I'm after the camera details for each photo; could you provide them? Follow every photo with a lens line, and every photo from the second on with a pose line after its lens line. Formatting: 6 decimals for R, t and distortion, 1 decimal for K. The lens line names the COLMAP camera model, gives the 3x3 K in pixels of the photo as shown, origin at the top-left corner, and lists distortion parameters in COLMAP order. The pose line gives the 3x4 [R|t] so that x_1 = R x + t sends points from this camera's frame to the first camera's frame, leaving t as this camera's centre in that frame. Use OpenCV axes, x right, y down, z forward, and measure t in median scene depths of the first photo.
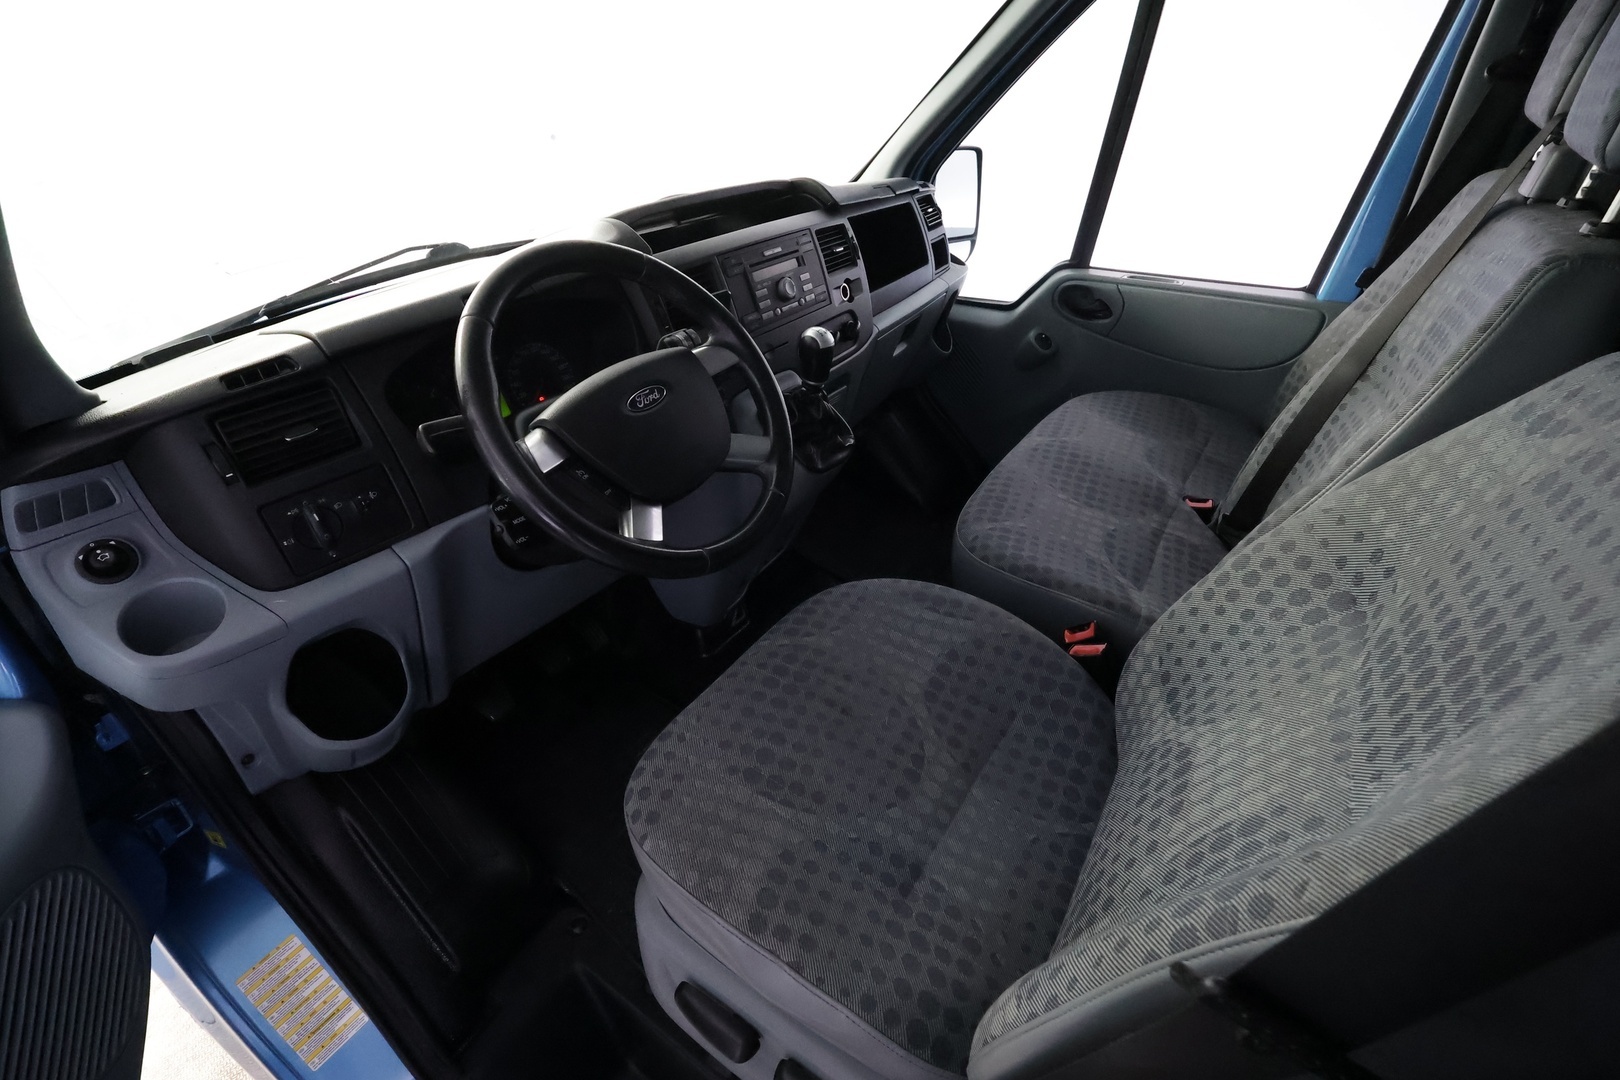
lens RADIAL K [[745.9, 0, 805.3], [0, 745.9, 529.5], [0, 0, 1]] dist [-0.001290, 0.000527]
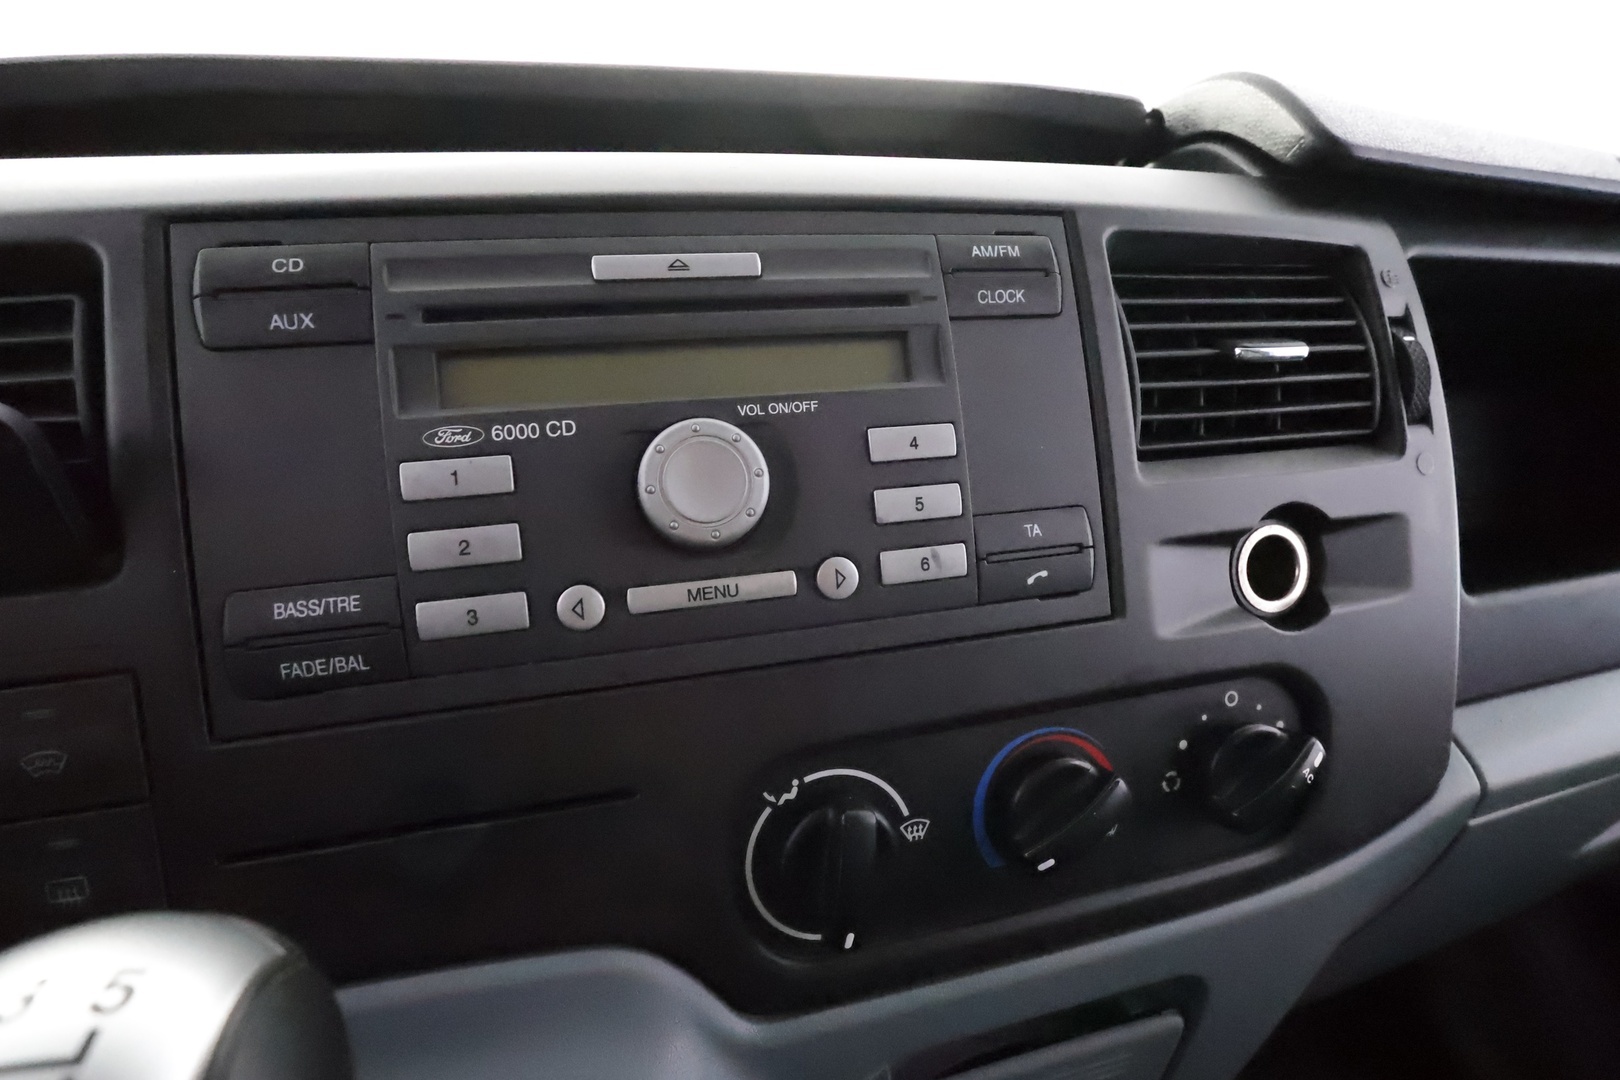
lens RADIAL K [[775.3, 0, 813.6], [0, 775.3, 534.9], [0, 0, 1]] dist [-0.001803, -0.000568]
pose [[0.739017, 0.196499, -0.644393, 0.107079], [-0.339752, 0.934678, -0.104625, -0.309276], [0.581741, 0.296253, 0.757504, 0.906023]]
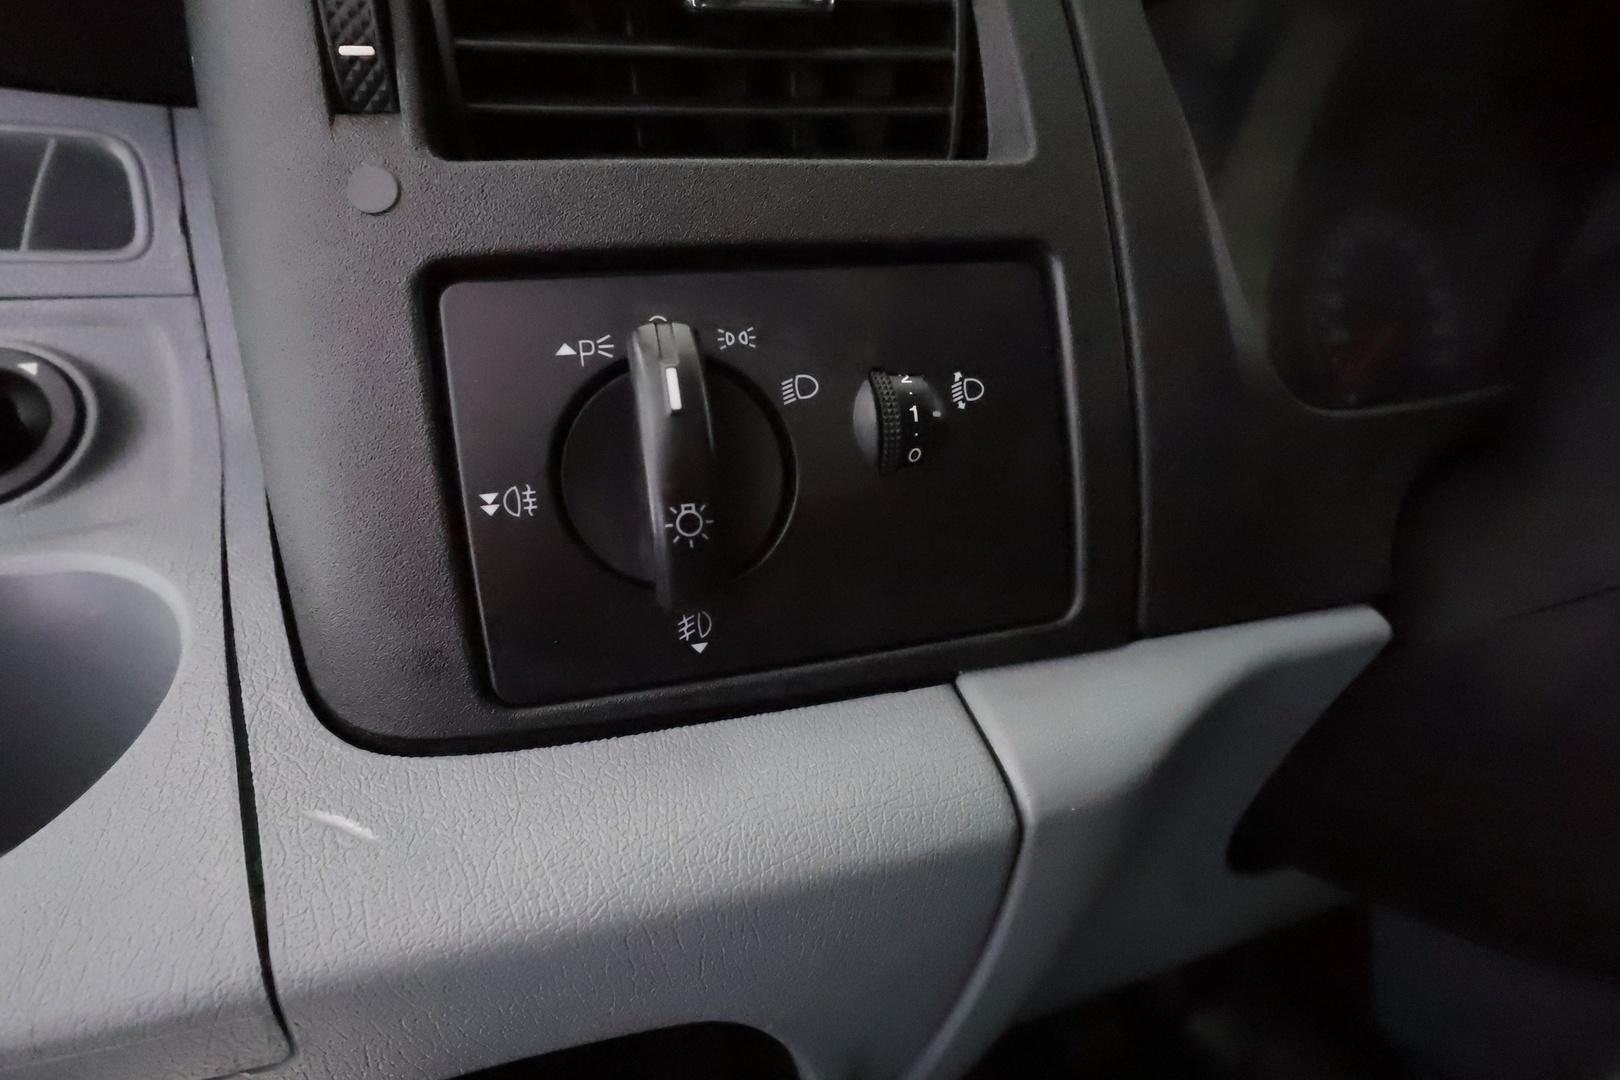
lens RADIAL K [[775.3, 0, 813.6], [0, 775.3, 534.9], [0, 0, 1]] dist [-0.001803, -0.000568]
pose [[0.828649, 0.203890, -0.521315, -0.329504], [-0.305082, 0.945331, -0.115213, 0.014684], [0.469324, 0.254515, 0.845551, 0.541439]]
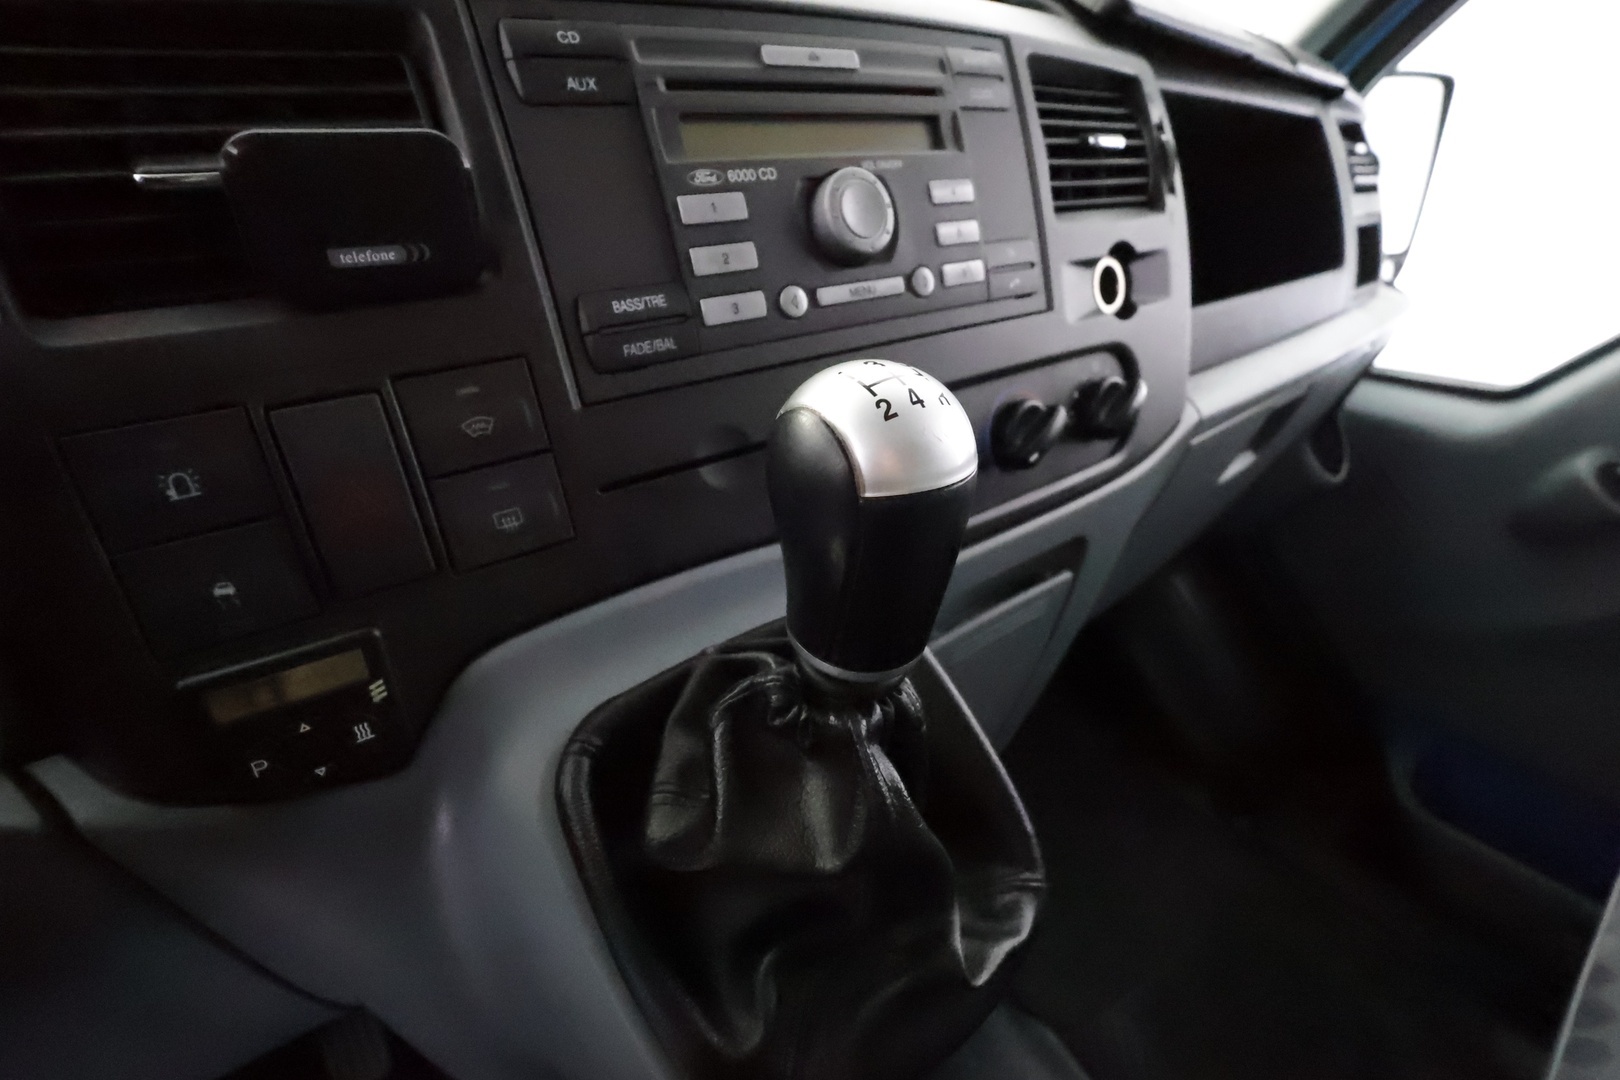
lens RADIAL K [[775.3, 0, 813.6], [0, 775.3, 534.9], [0, 0, 1]] dist [-0.001803, -0.000568]
pose [[0.944368, 0.150648, -0.292360, 0.054502], [-0.172939, 0.983569, -0.051804, -0.208182], [0.279752, 0.099483, 0.954904, 0.777902]]
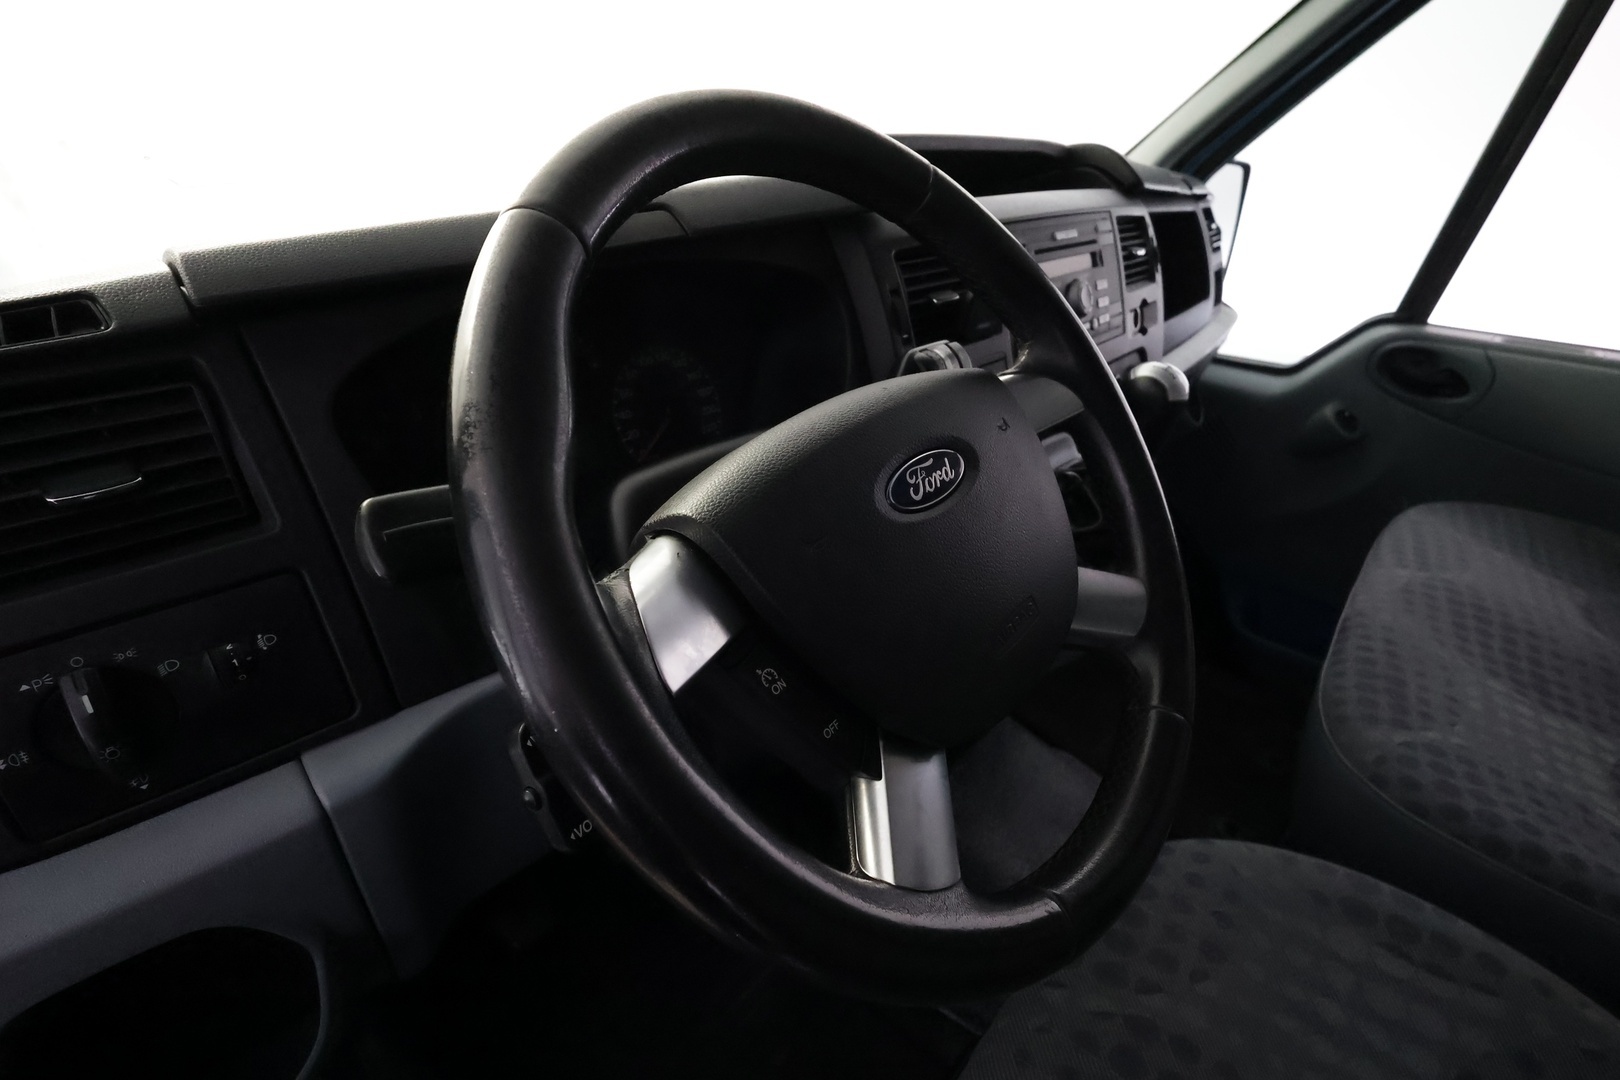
lens RADIAL K [[748.9, 0, 815.4], [0, 748.9, 535.1], [0, 0, 1]] dist [0.000136, -0.000437]
pose [[0.988219, 0.108578, -0.107858, -0.152281], [-0.114748, 0.991994, -0.052730, -0.078410], [0.101270, 0.064485, 0.992767, 0.397066]]
